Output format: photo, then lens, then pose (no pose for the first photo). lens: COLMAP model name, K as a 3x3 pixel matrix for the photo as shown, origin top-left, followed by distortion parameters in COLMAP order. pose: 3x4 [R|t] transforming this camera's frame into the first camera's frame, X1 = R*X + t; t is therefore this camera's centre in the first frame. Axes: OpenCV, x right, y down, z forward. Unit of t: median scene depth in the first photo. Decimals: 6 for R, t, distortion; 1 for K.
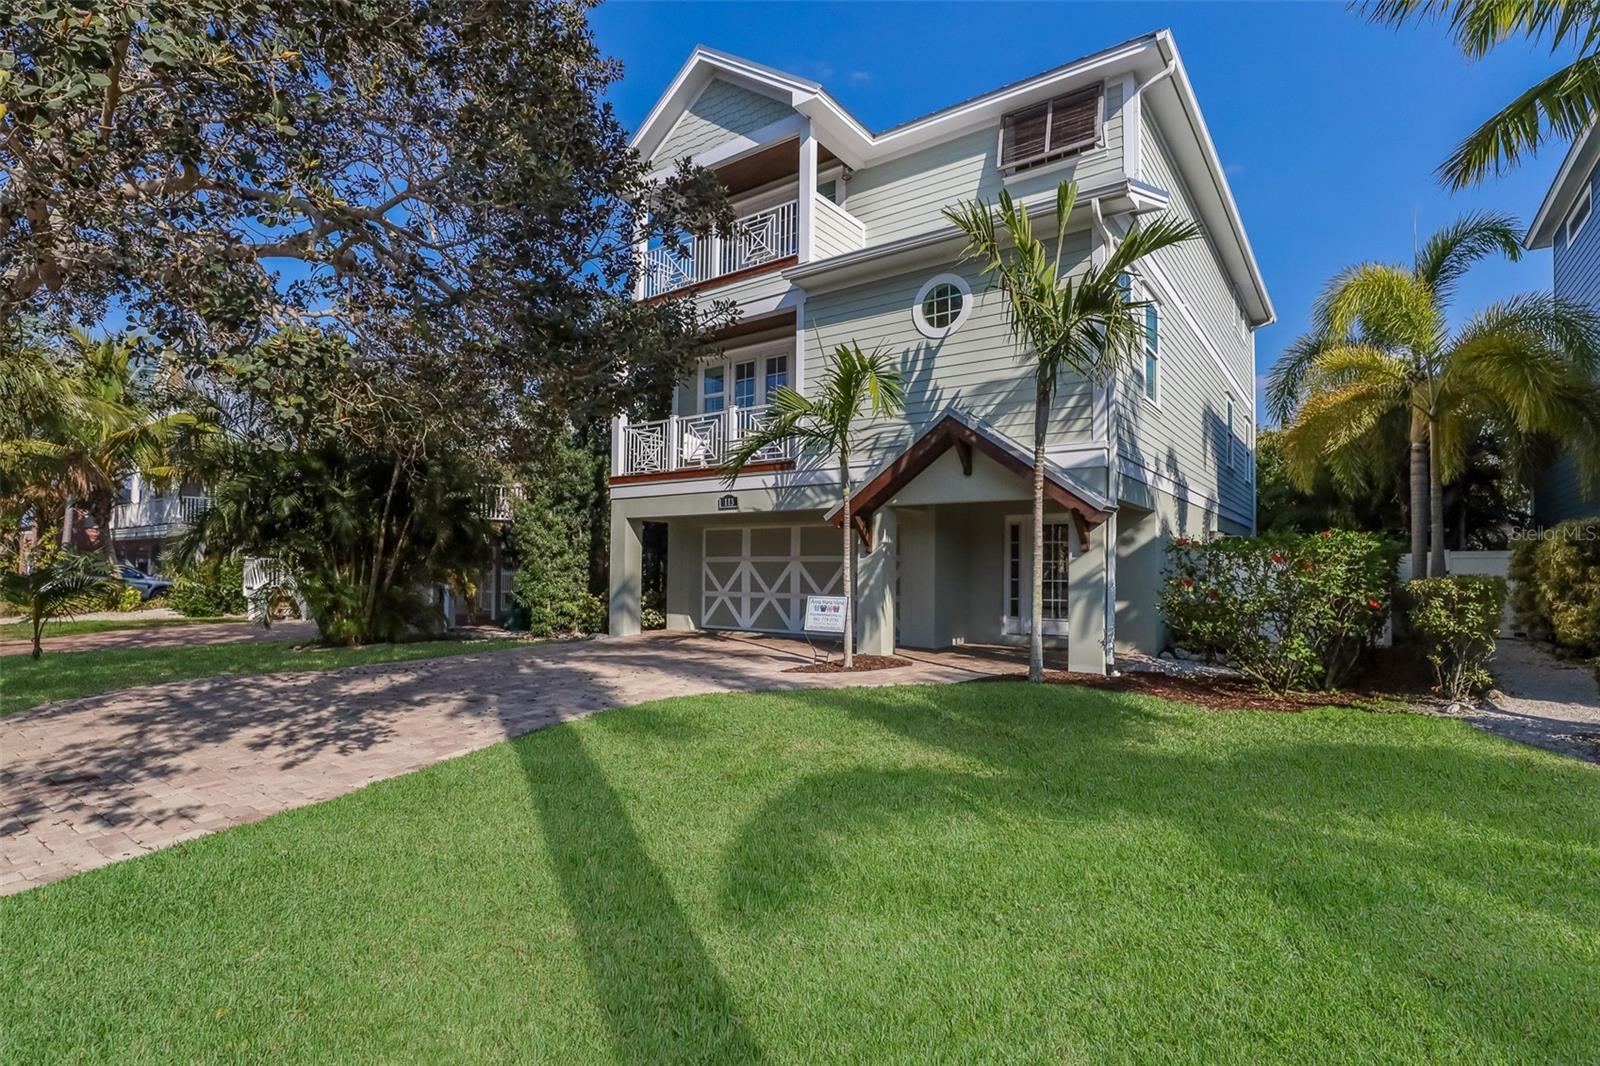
lens RADIAL K [[767.3, 0, 802.6], [0, 767.3, 543.7], [0, 0, 1]] dist [-0.028226, 0.000205]
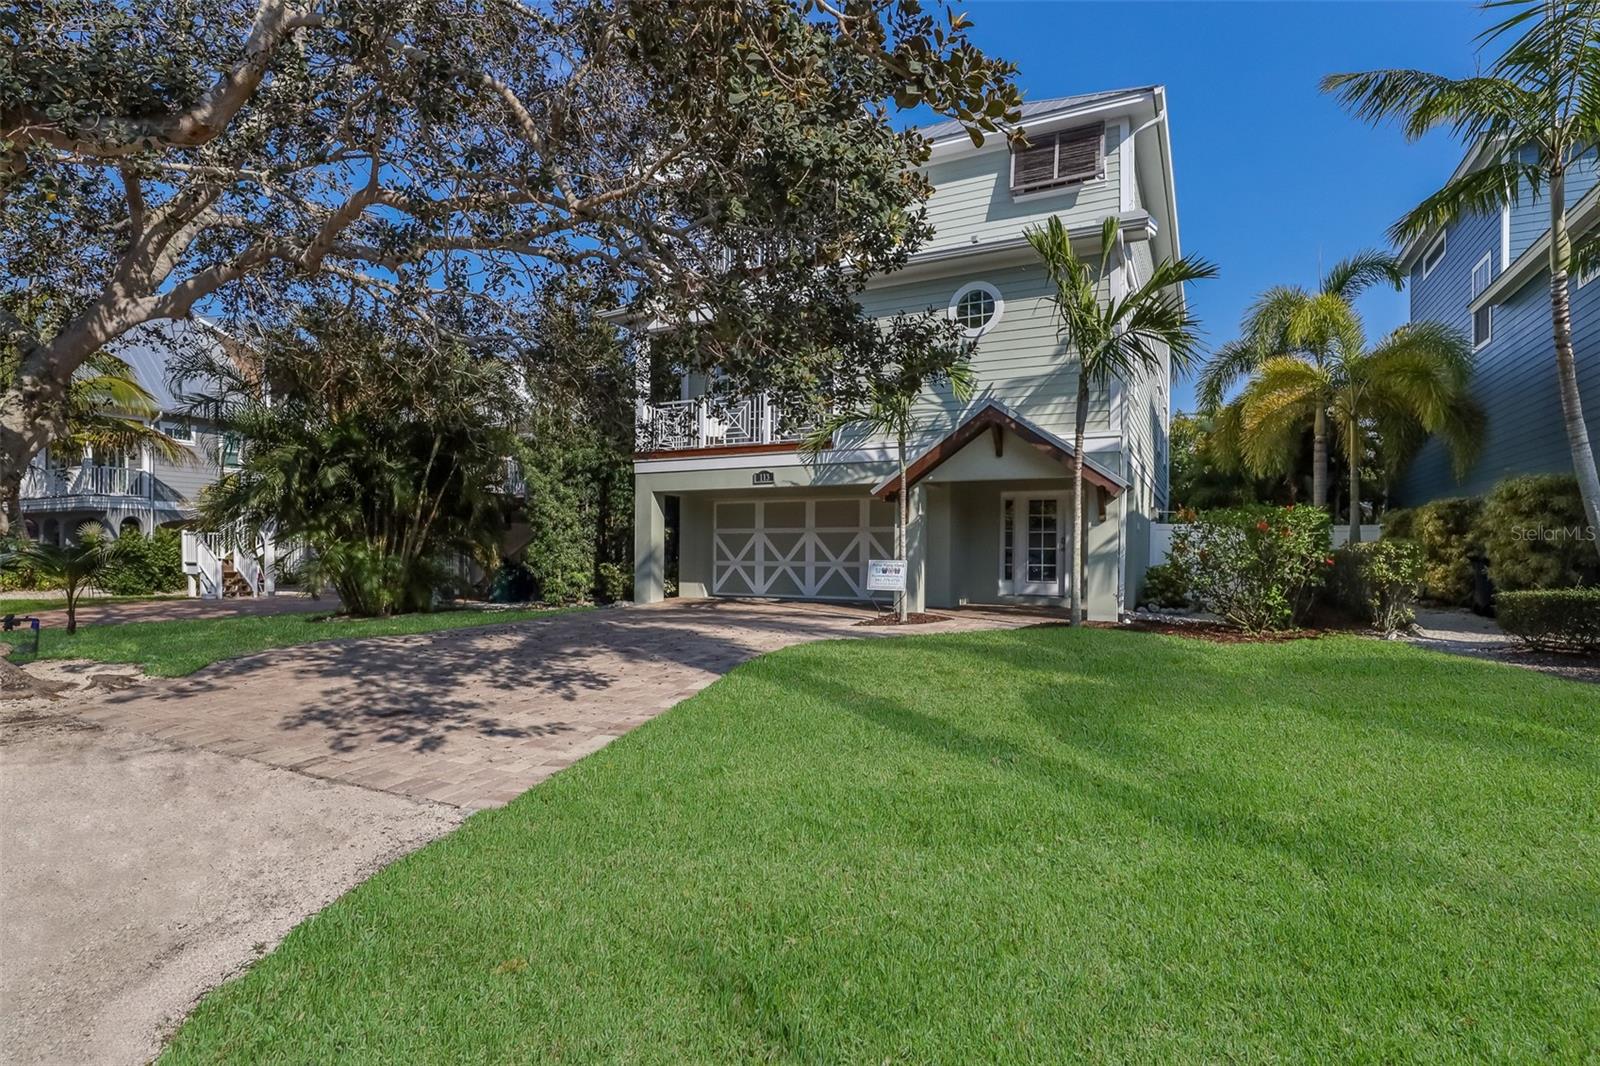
lens RADIAL K [[767.3, 0, 802.6], [0, 767.3, 543.7], [0, 0, 1]] dist [-0.028226, 0.000205]
pose [[0.987097, -0.002437, 0.160106, -0.237980], [-0.002144, 0.999593, 0.028431, 0.009789], [-0.160111, -0.028408, 0.986690, -0.097367]]
